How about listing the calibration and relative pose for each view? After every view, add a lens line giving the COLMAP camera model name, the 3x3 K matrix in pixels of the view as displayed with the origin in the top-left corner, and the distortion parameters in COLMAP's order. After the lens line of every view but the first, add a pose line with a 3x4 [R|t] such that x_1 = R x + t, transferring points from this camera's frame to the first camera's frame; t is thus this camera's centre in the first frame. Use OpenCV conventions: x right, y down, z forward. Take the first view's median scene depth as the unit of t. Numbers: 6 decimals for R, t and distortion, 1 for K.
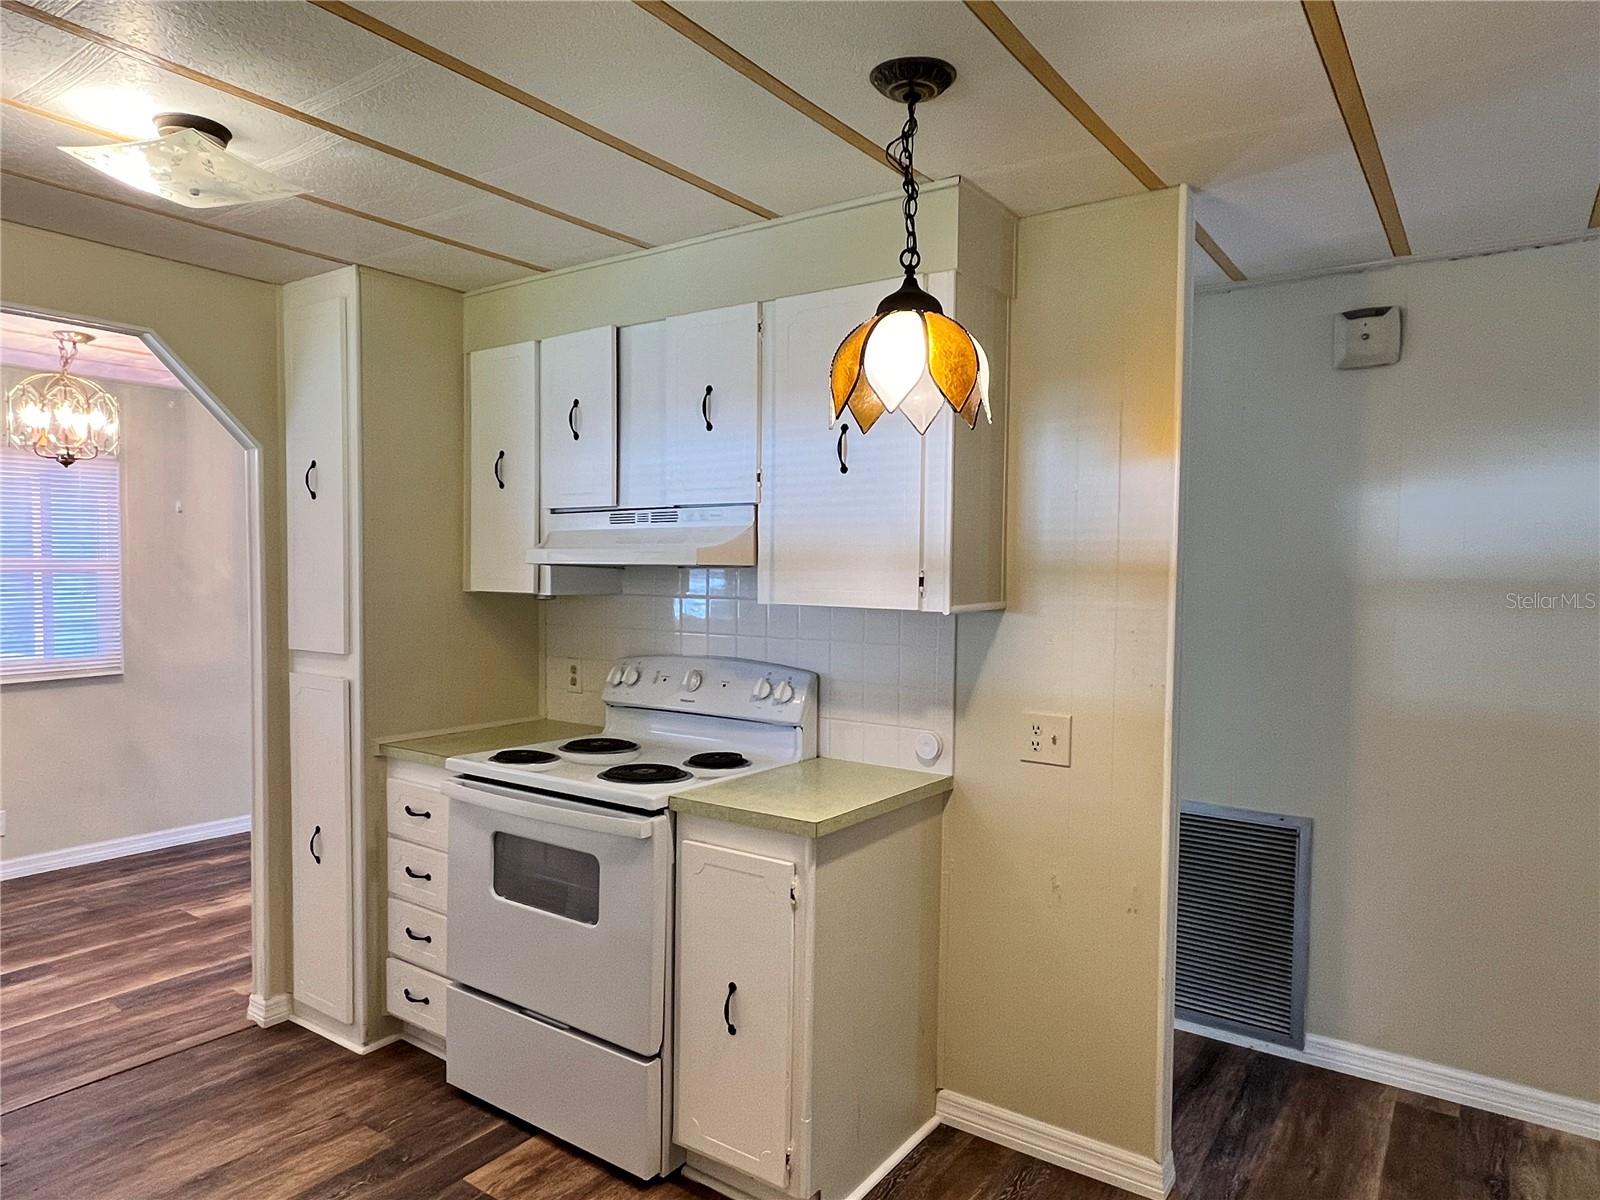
lens RADIAL K [[1002.8, 0, 803.6], [0, 1002.8, 605.4], [0, 0, 1]] dist [-0.003699, -0.001401]
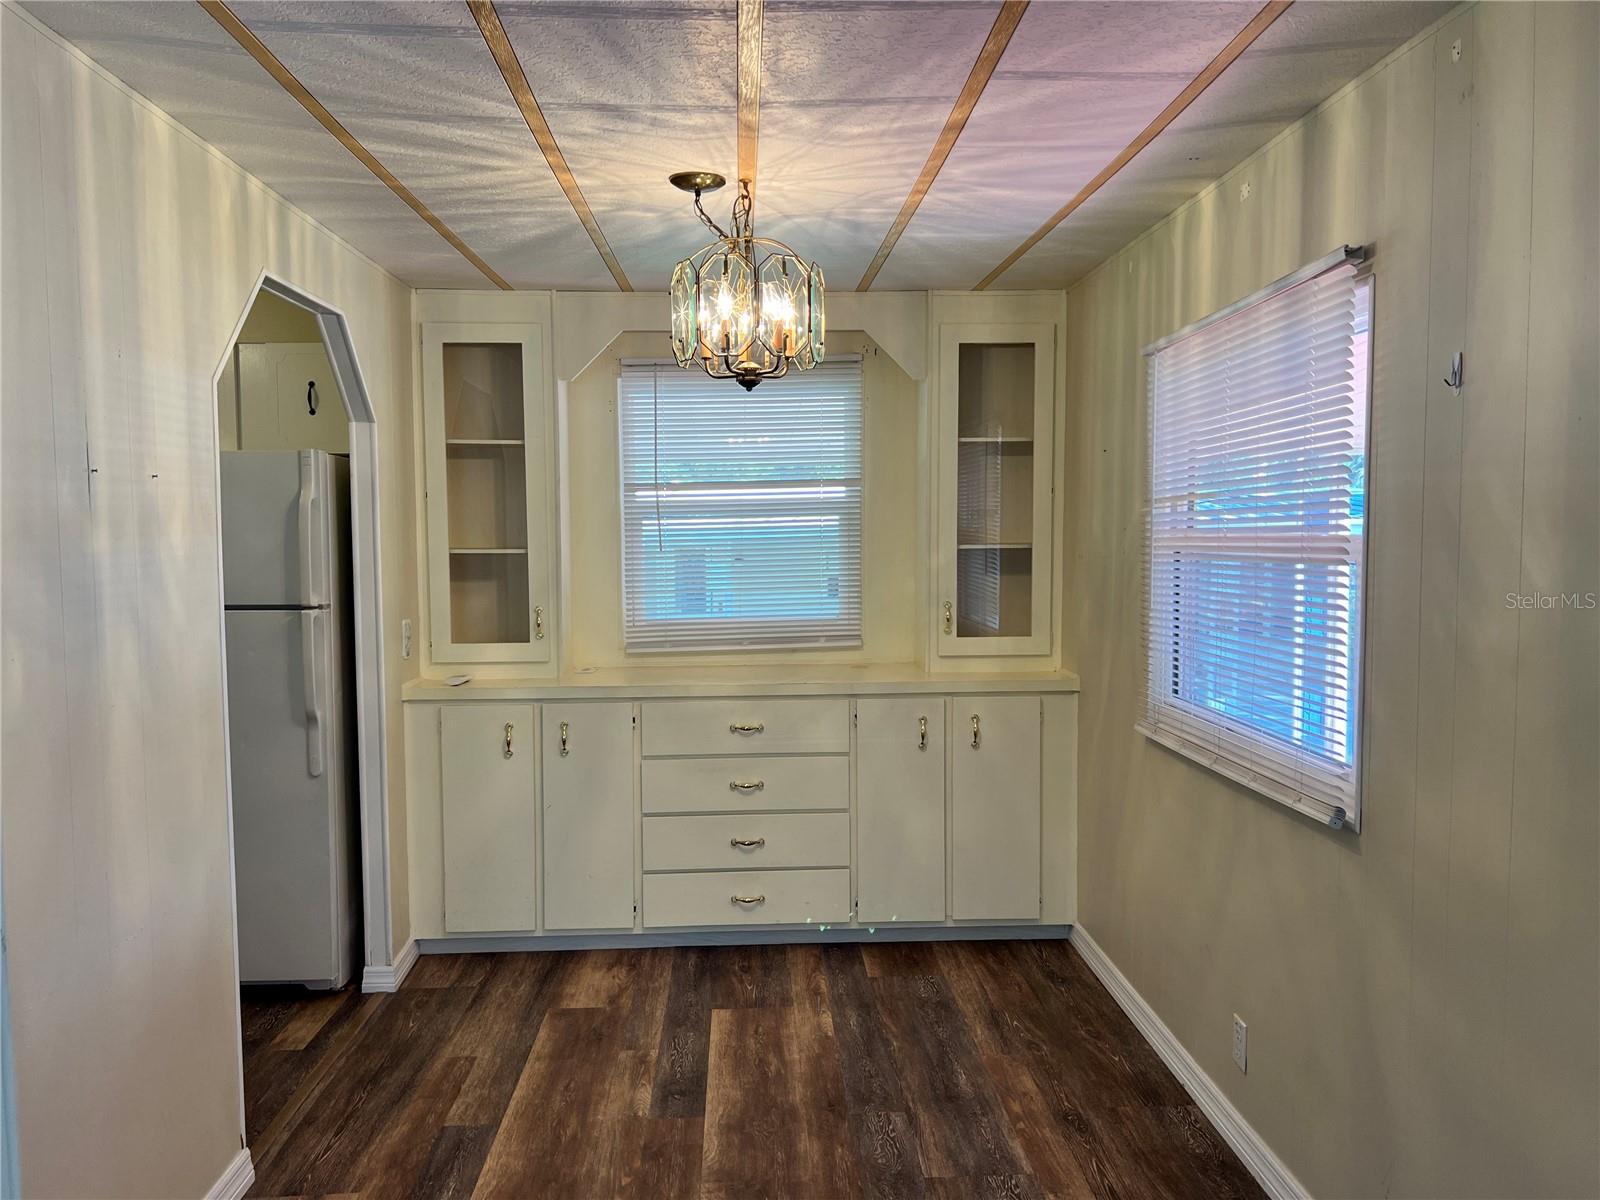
lens RADIAL K [[1200.2, 0, 802.1], [0, 1200.2, 605.6], [0, 0, 1]] dist [0.005633, -0.002221]
pose [[-0.788494, 0.032017, -0.614209, -0.276481], [-0.029861, 0.995474, 0.090224, -0.064061], [0.614317, 0.089482, -0.783969, 1.473704]]
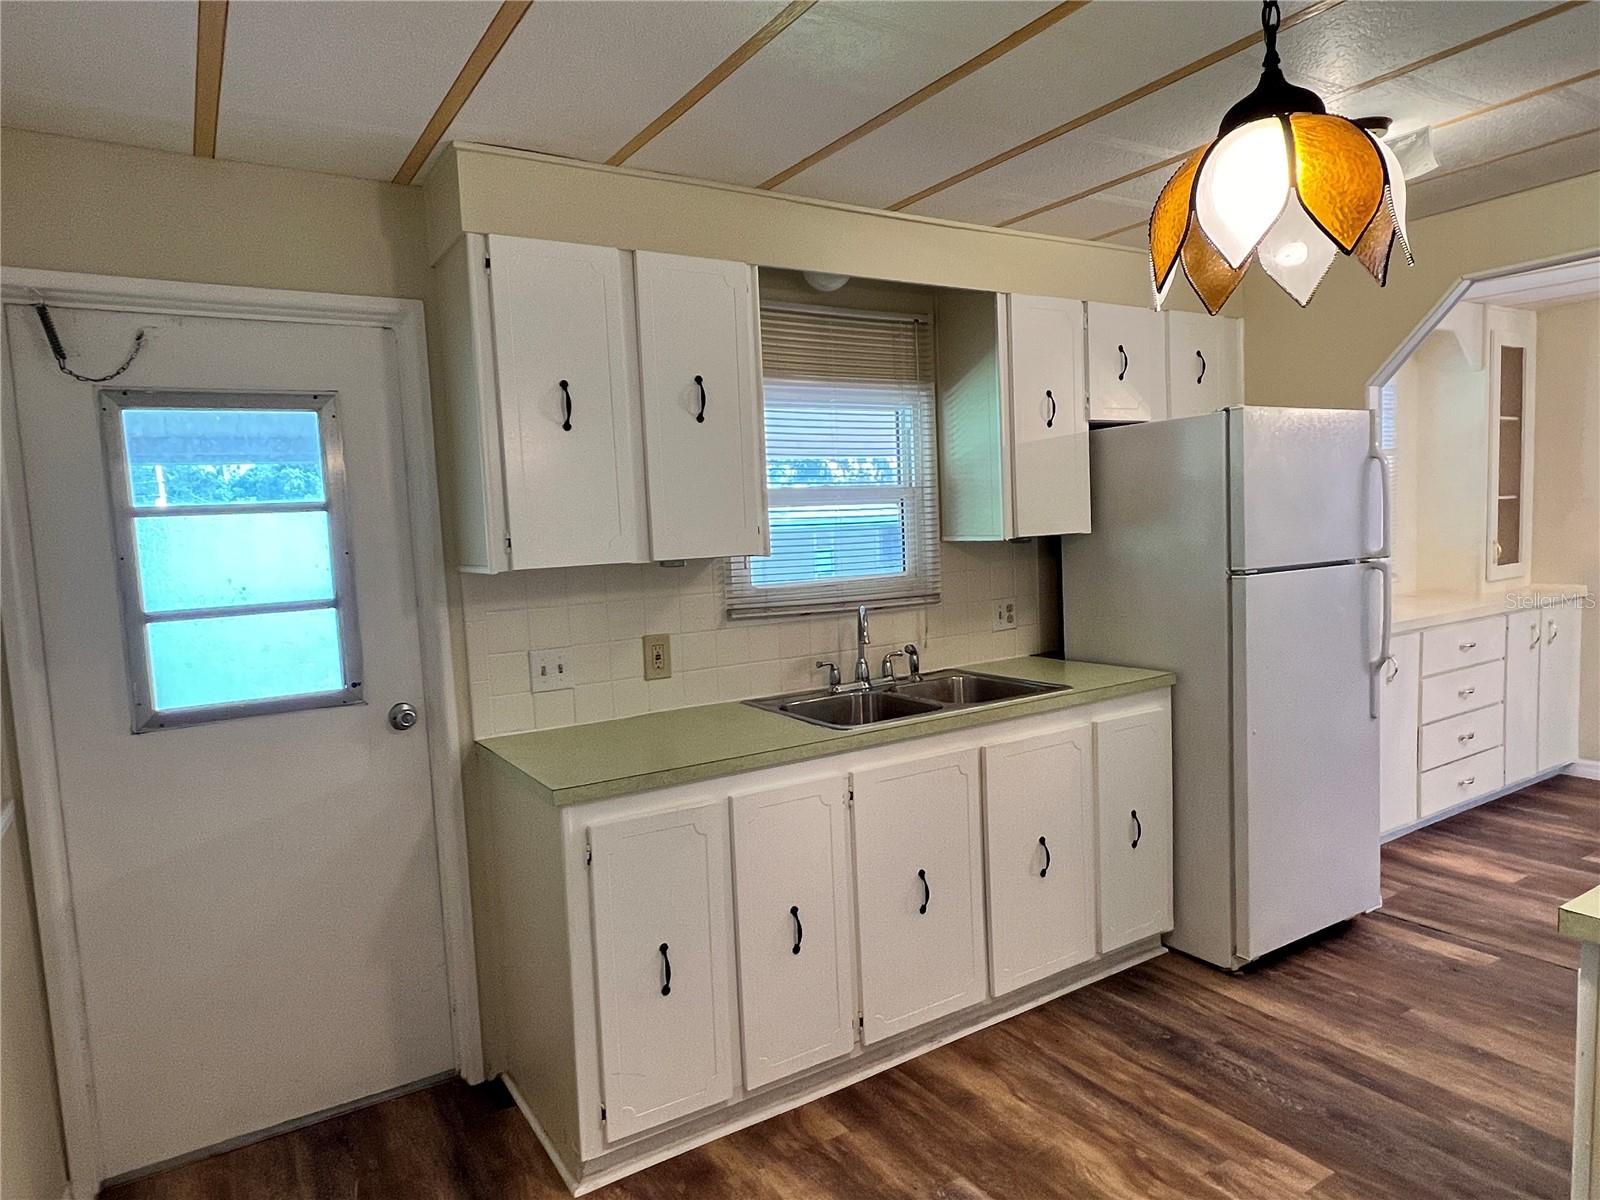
lens RADIAL K [[1002.8, 0, 795.4], [0, 1002.8, 609.2], [0, 0, 1]] dist [-0.003699, -0.001401]
pose [[-0.384933, 0.090136, -0.918533, 0.378245], [0.002489, 0.995317, 0.096628, -0.009641], [0.922941, 0.034909, -0.383355, 0.416202]]
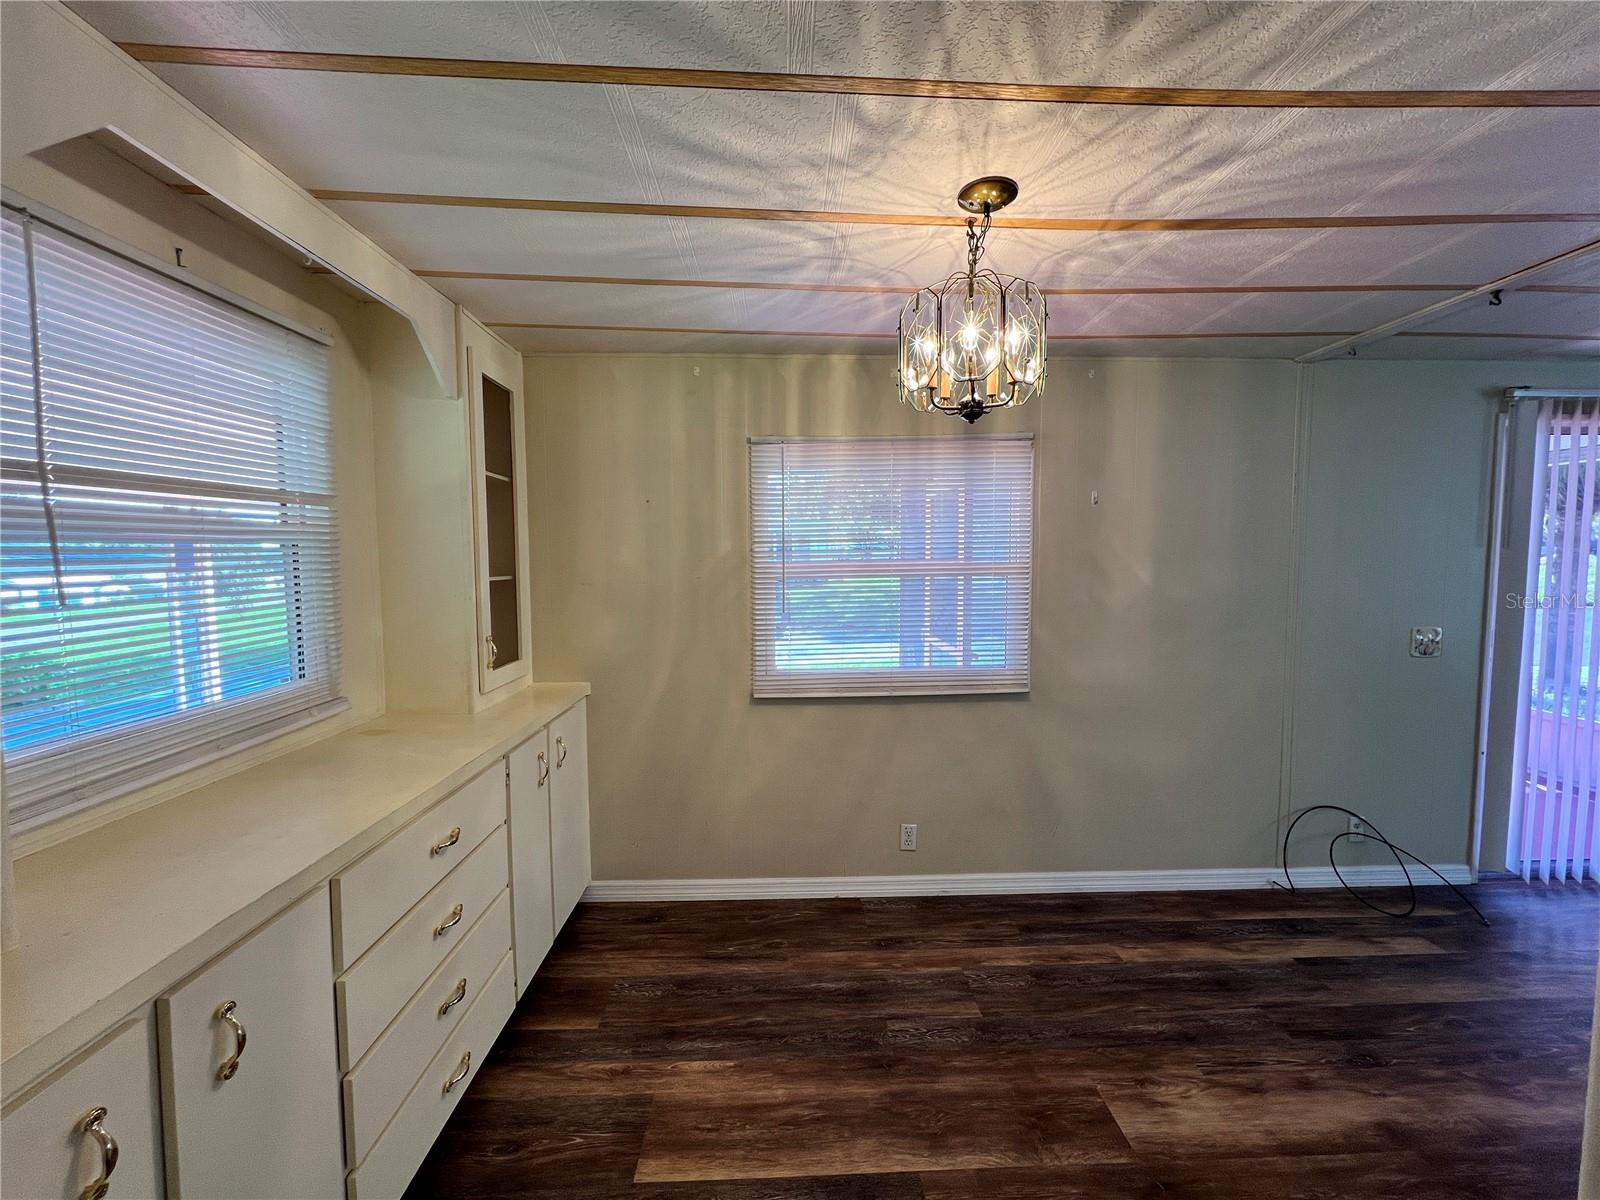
lens RADIAL K [[644.1, 0, 803.7], [0, 644.1, 602.8], [0, 0, 1]] dist [0.004159, 0.000449]
pose [[0.603774, 0.041211, -0.796090, -0.424196], [-0.022285, 0.999145, 0.034821, -0.029275], [0.796844, -0.003284, 0.604176, 0.603383]]
